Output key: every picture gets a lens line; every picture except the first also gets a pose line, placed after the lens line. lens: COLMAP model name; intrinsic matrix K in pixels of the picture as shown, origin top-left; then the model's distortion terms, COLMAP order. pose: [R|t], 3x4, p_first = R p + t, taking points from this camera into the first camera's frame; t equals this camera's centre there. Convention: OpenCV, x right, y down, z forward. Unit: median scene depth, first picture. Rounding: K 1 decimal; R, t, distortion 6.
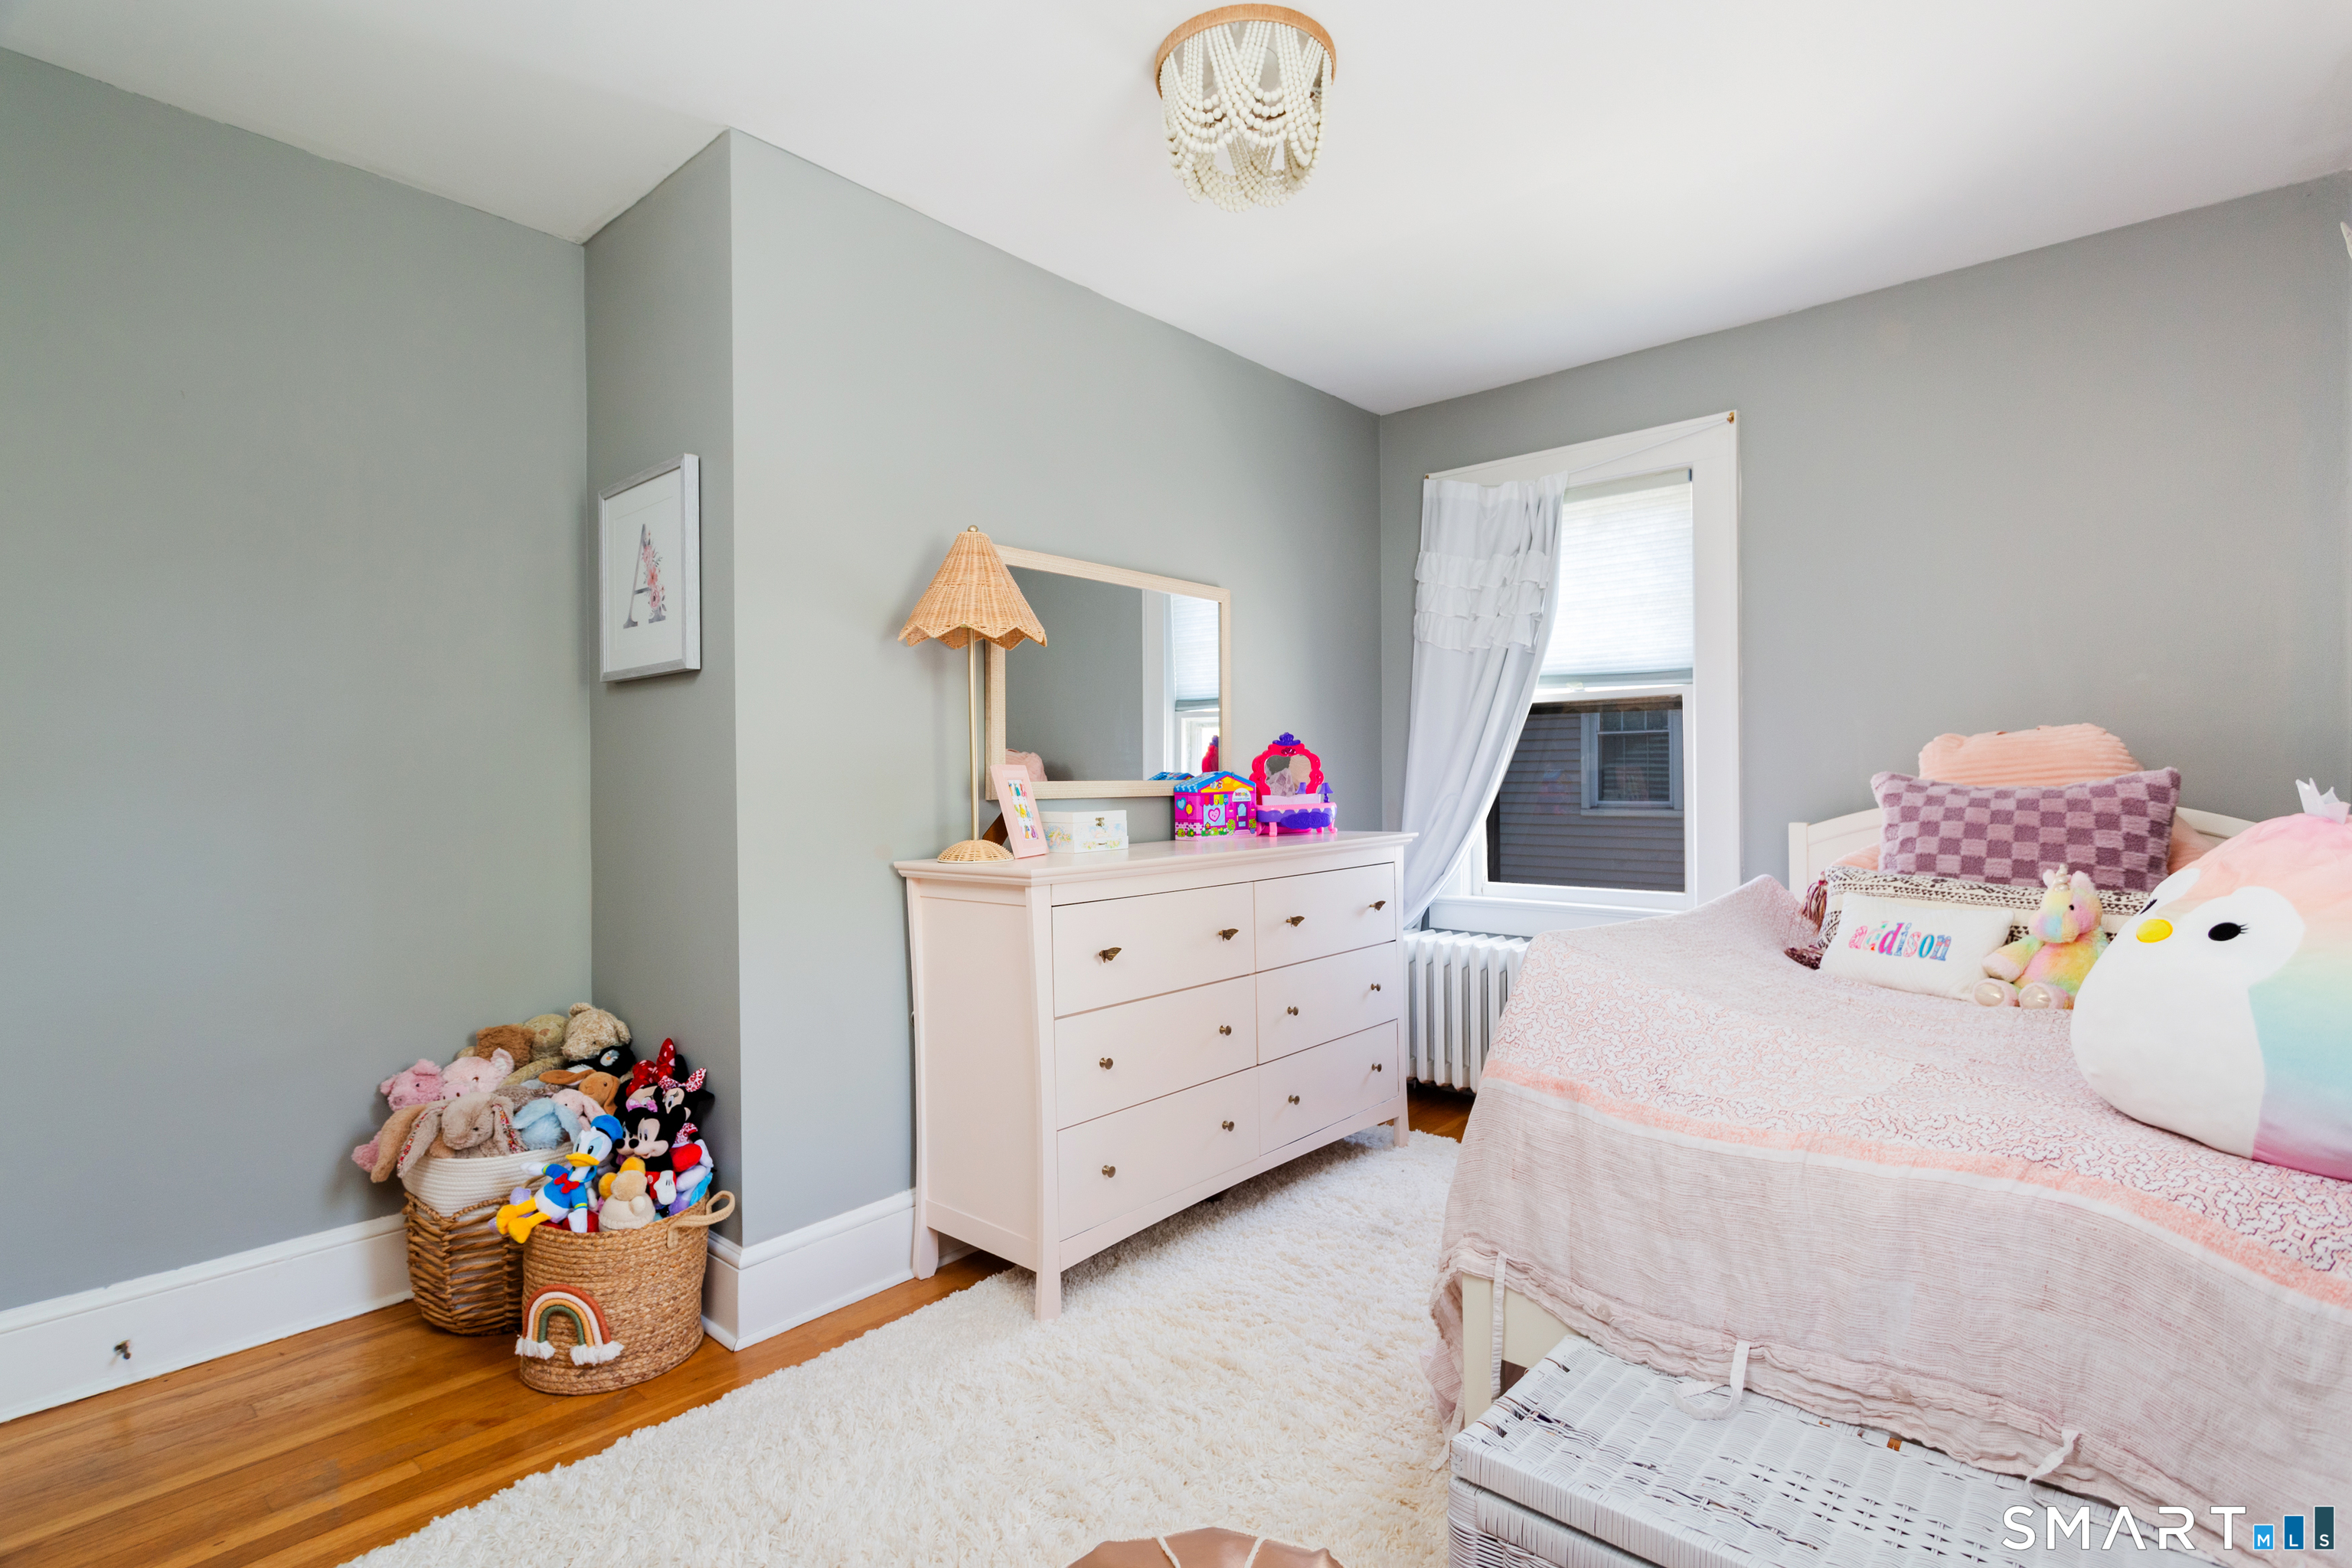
lens RADIAL K [[1120.1, 0, 1172.3], [0, 1120.1, 780.8], [0, 0, 1]] dist [0.001149, 0.000581]
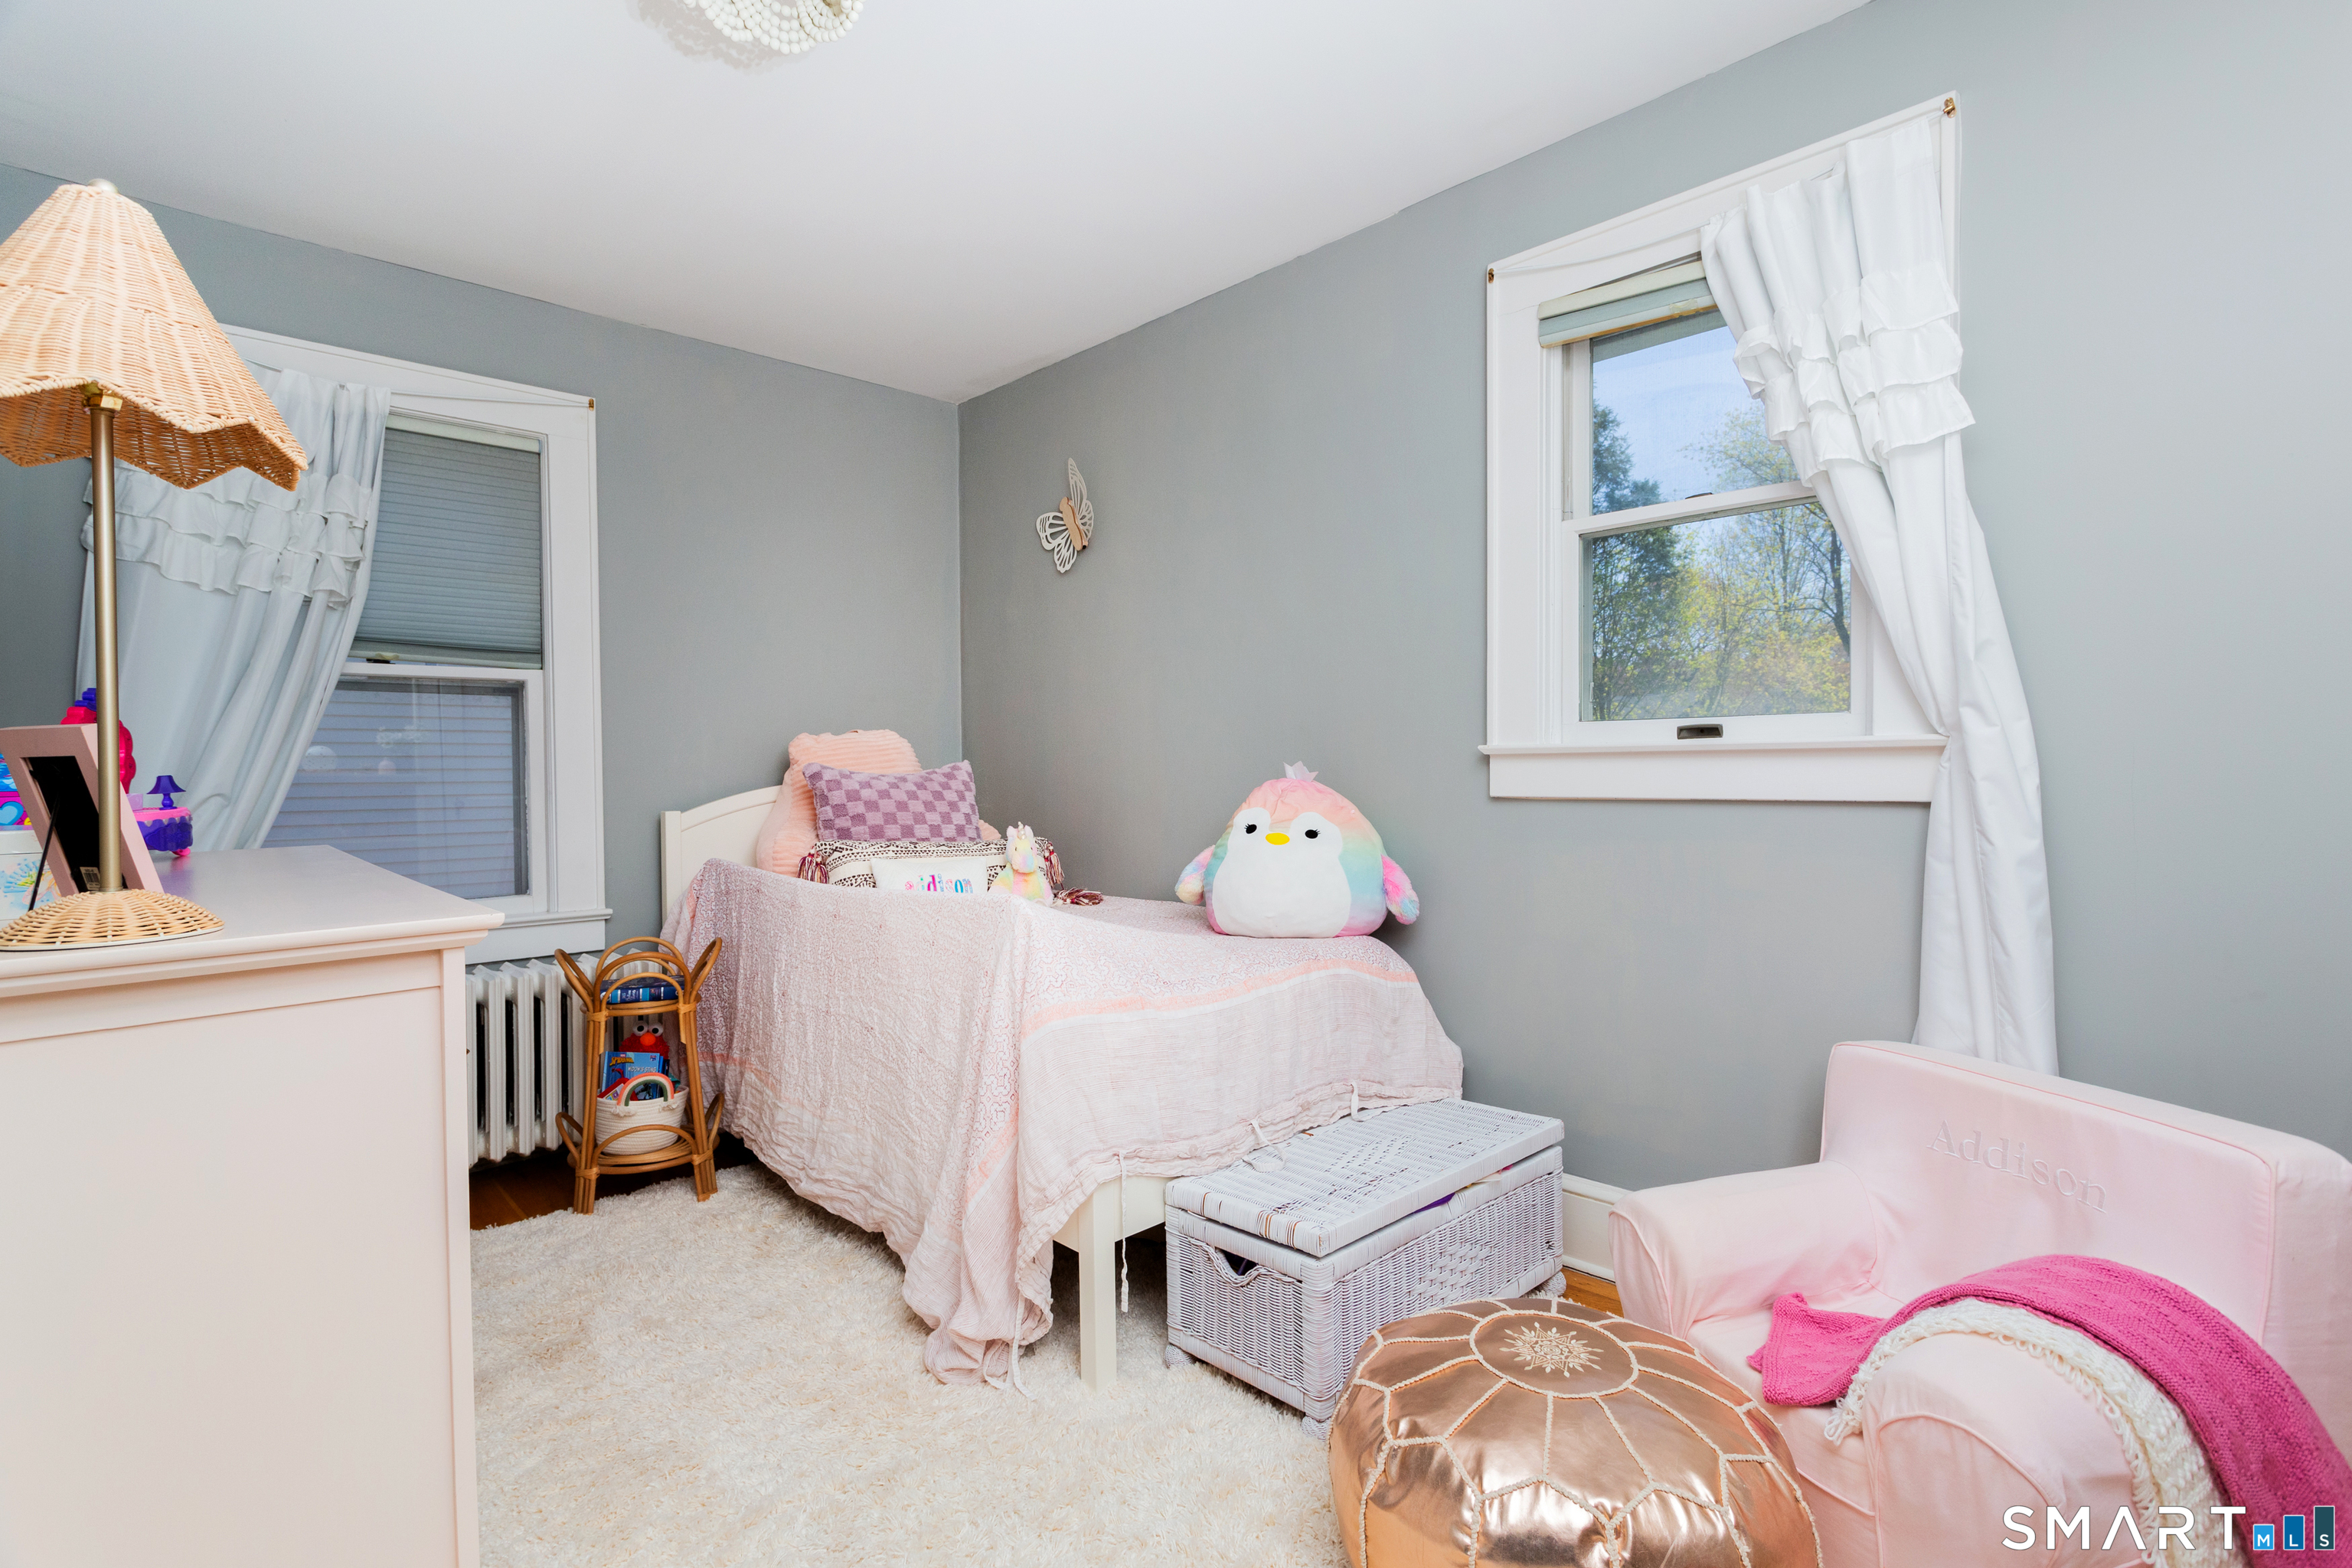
lens RADIAL K [[1120.1, 0, 1172.3], [0, 1120.1, 780.8], [0, 0, 1]] dist [0.001149, 0.000581]
pose [[0.082680, -0.005654, 0.996560, -0.609038], [0.010260, 0.999936, 0.004822, 0.011335], [-0.996523, 0.009826, 0.082733, 0.568223]]
